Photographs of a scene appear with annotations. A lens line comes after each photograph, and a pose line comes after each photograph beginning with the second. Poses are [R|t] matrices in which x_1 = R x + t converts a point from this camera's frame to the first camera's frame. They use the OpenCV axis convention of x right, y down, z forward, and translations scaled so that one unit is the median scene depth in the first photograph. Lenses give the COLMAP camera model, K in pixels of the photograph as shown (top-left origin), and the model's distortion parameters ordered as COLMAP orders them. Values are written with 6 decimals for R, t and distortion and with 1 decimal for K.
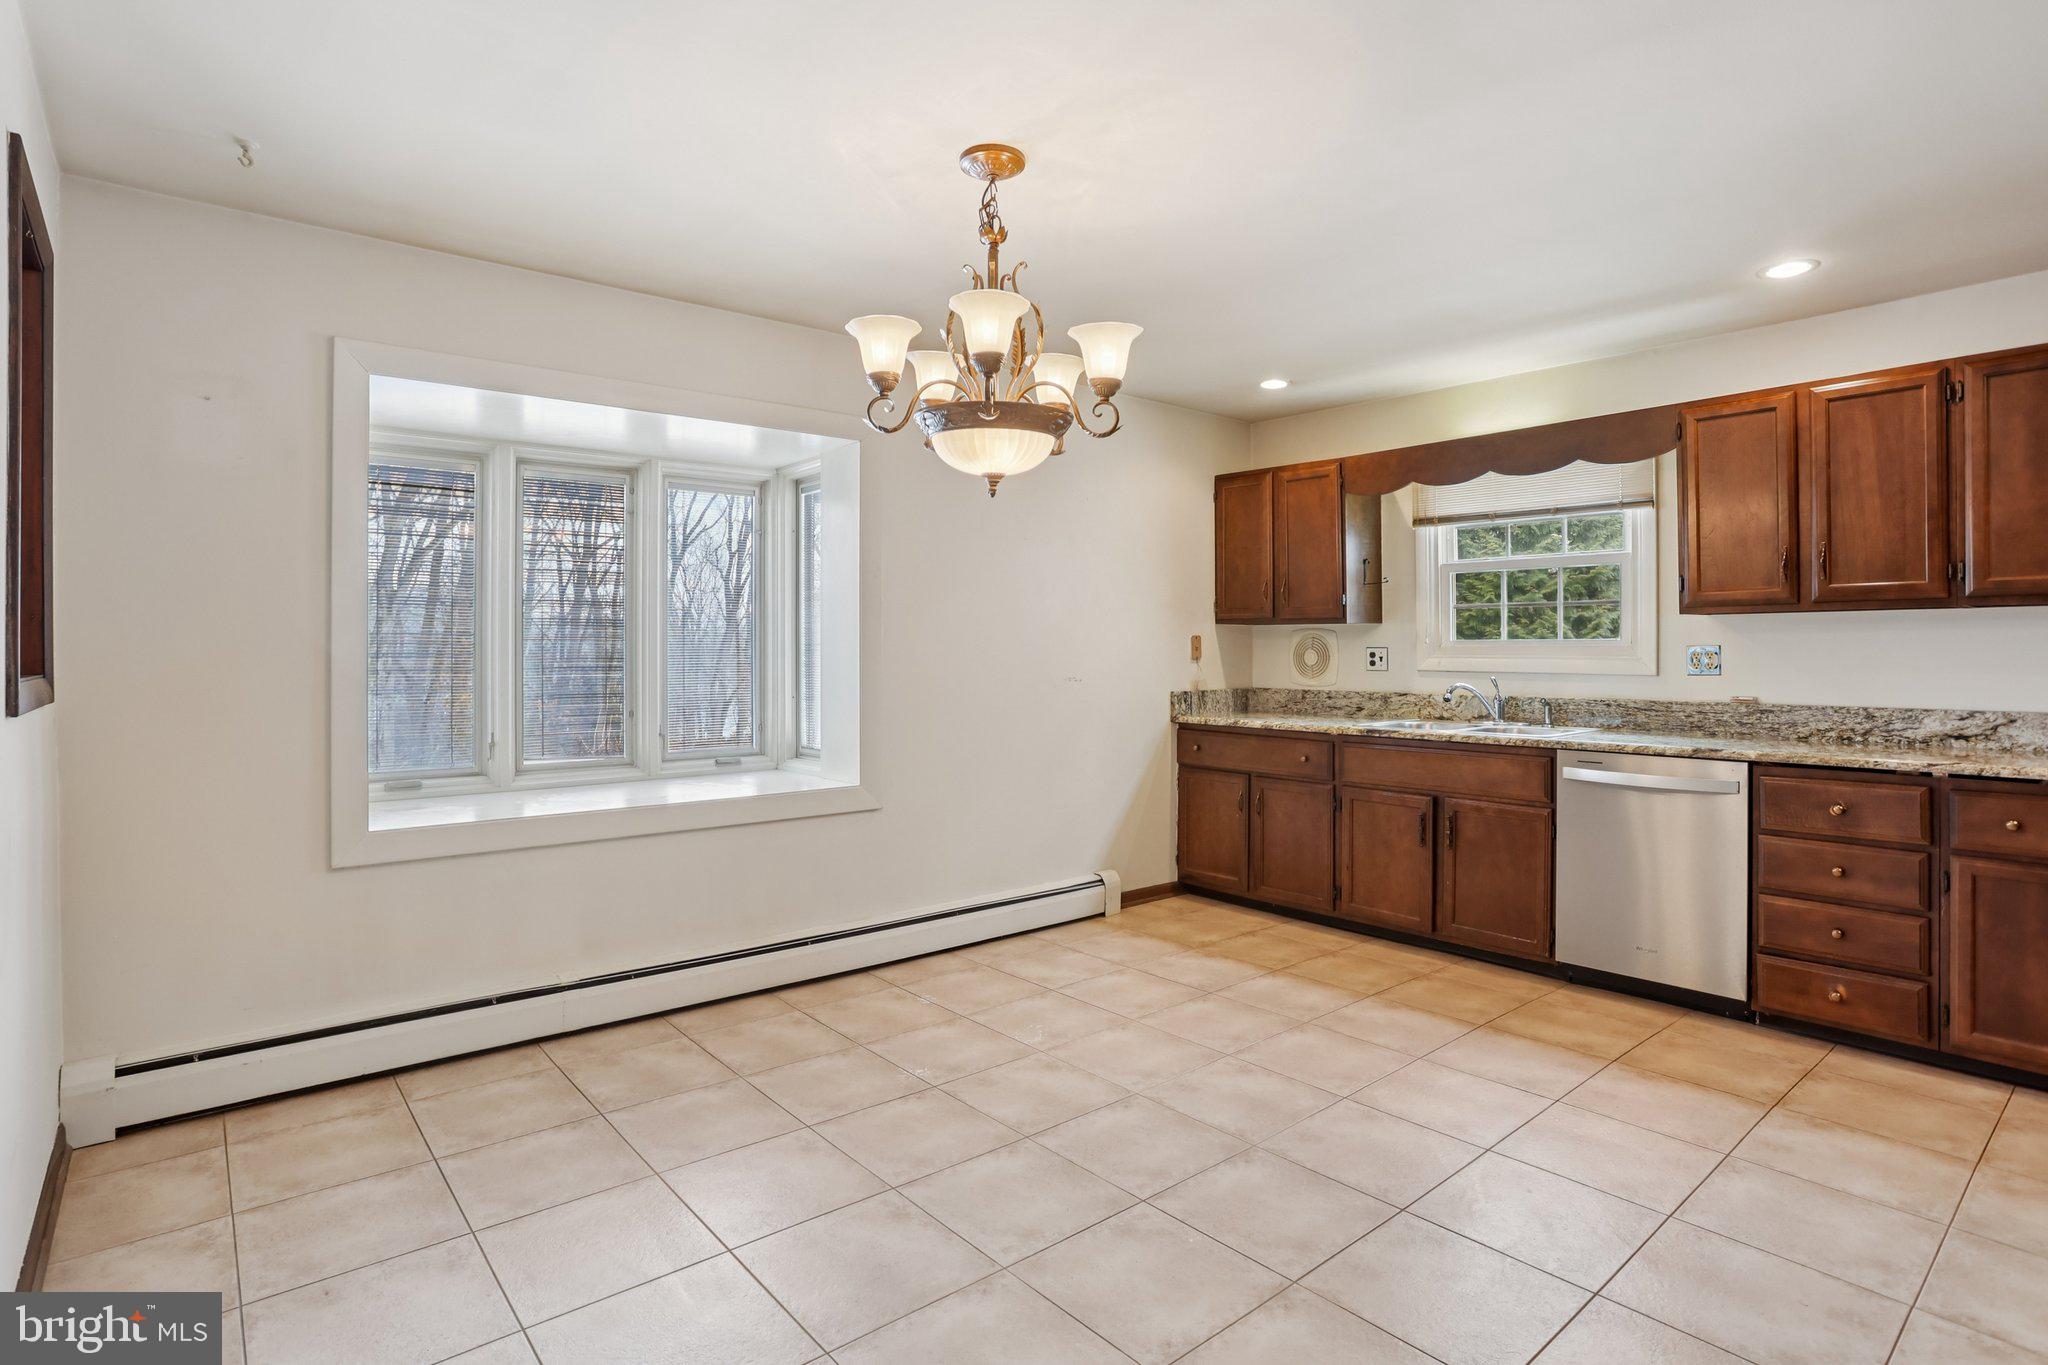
lens RADIAL K [[1024.5, 0, 1013.8], [0, 1024.5, 642.1], [0, 0, 1]] dist [-0.060327, 0.021016]
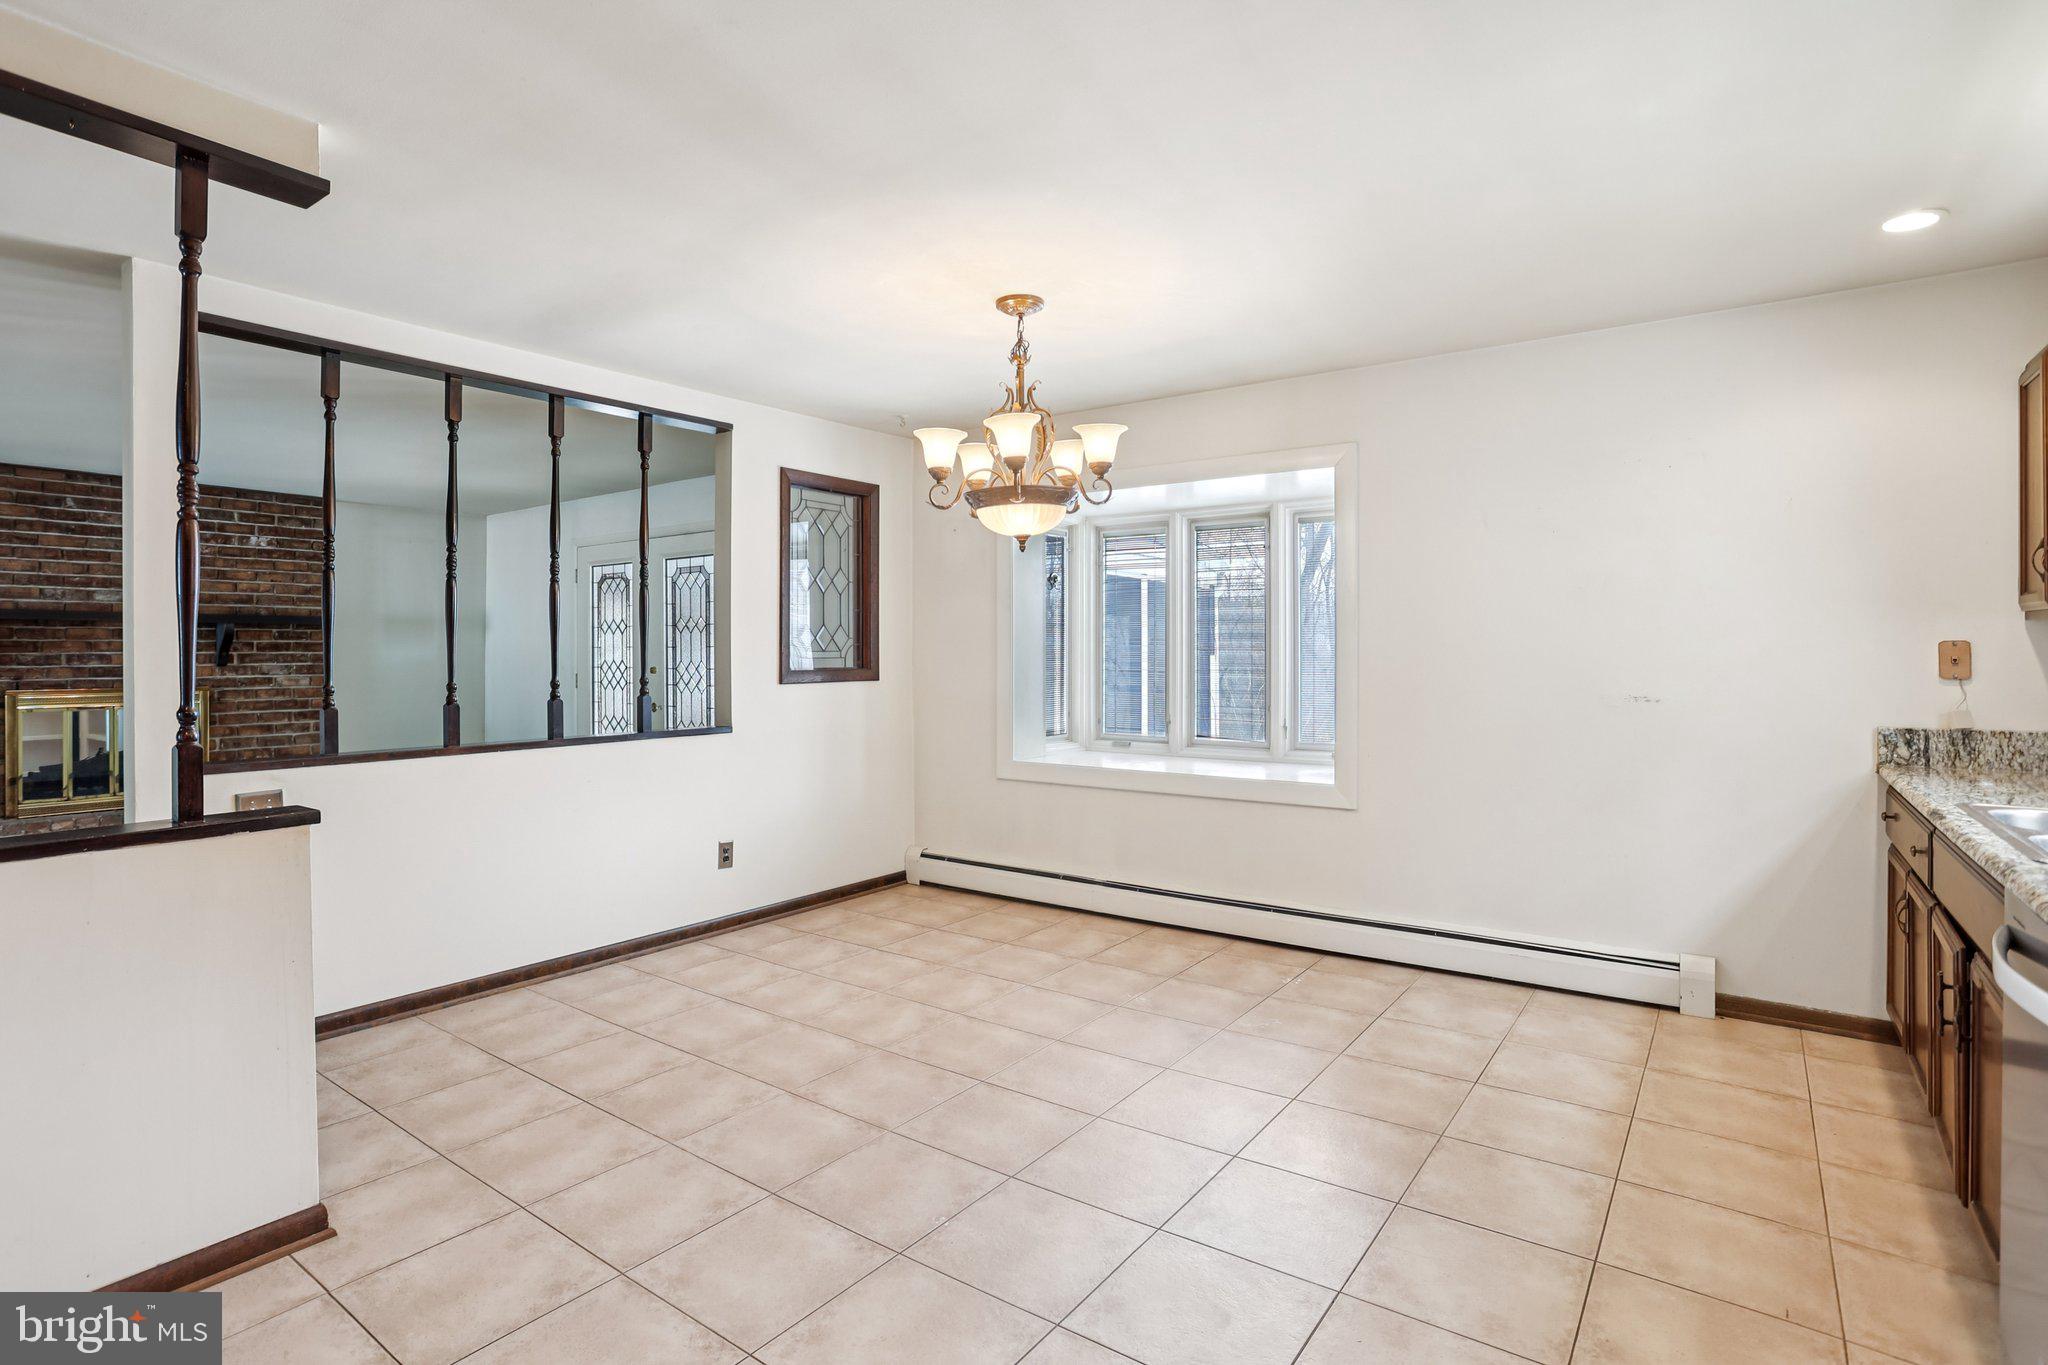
lens RADIAL K [[1024.5, 0, 1033.0], [0, 1024.5, 653.1], [0, 0, 1]] dist [-0.060327, 0.021016]
pose [[0.259763, 0.004733, -0.965661, 0.849378], [0.008349, 0.999940, 0.007147, -0.011063], [0.965636, -0.009919, 0.259708, 0.427875]]
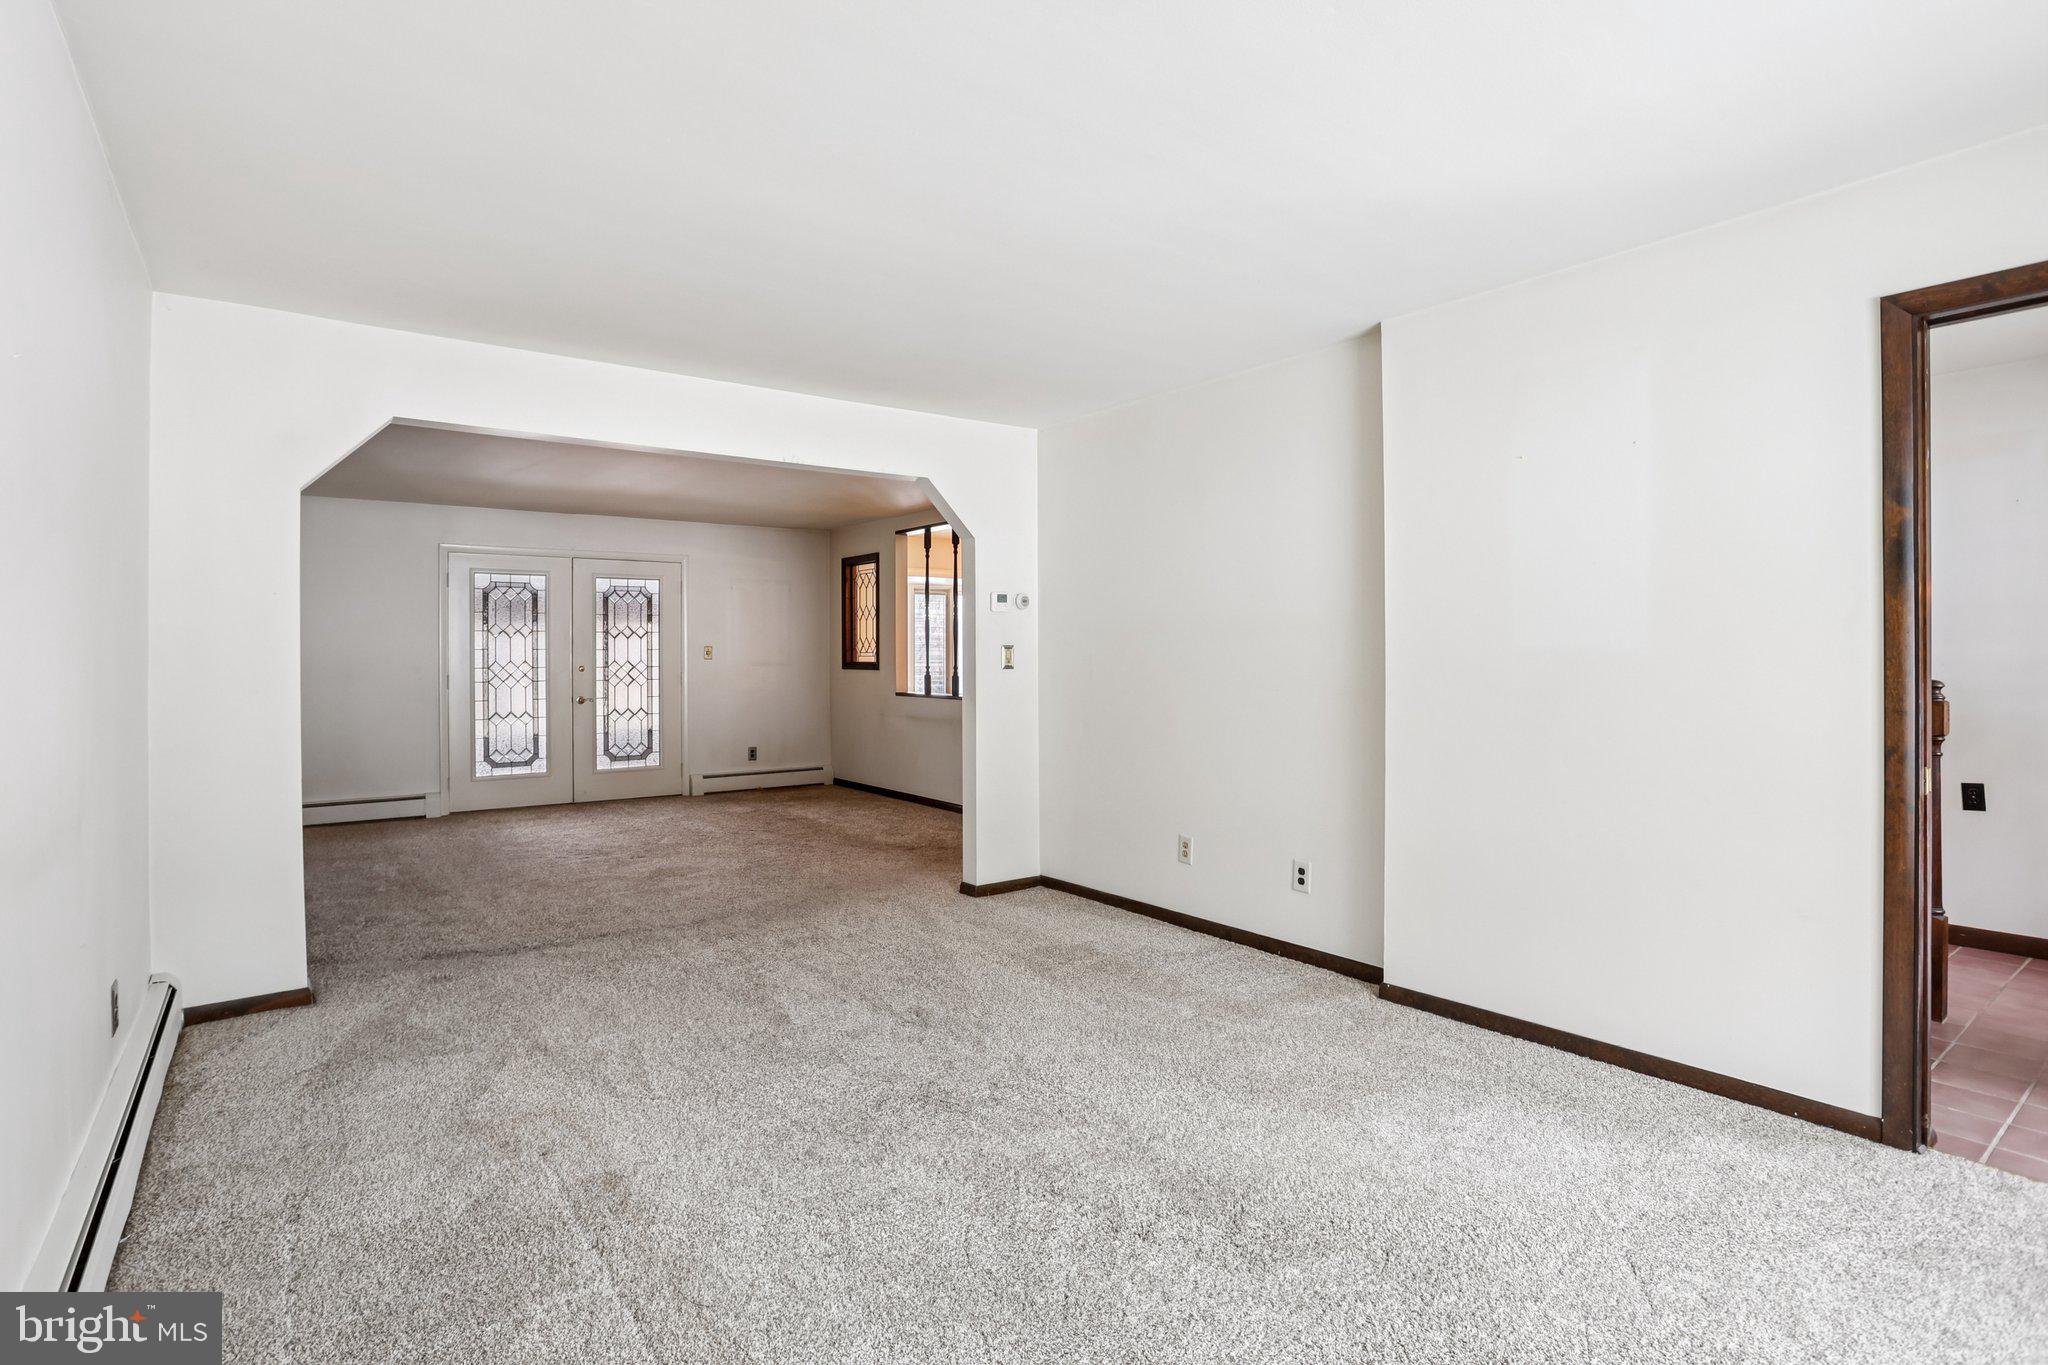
lens RADIAL K [[1024.5, 0, 1038.8], [0, 1024.5, 653.4], [0, 0, 1]] dist [-0.060327, 0.021016]
pose [[0.999768, -0.000906, -0.021506, -0.074810], [0.001077, 0.999968, 0.007936, -0.023009], [0.021498, -0.007957, 0.999737, -1.908843]]
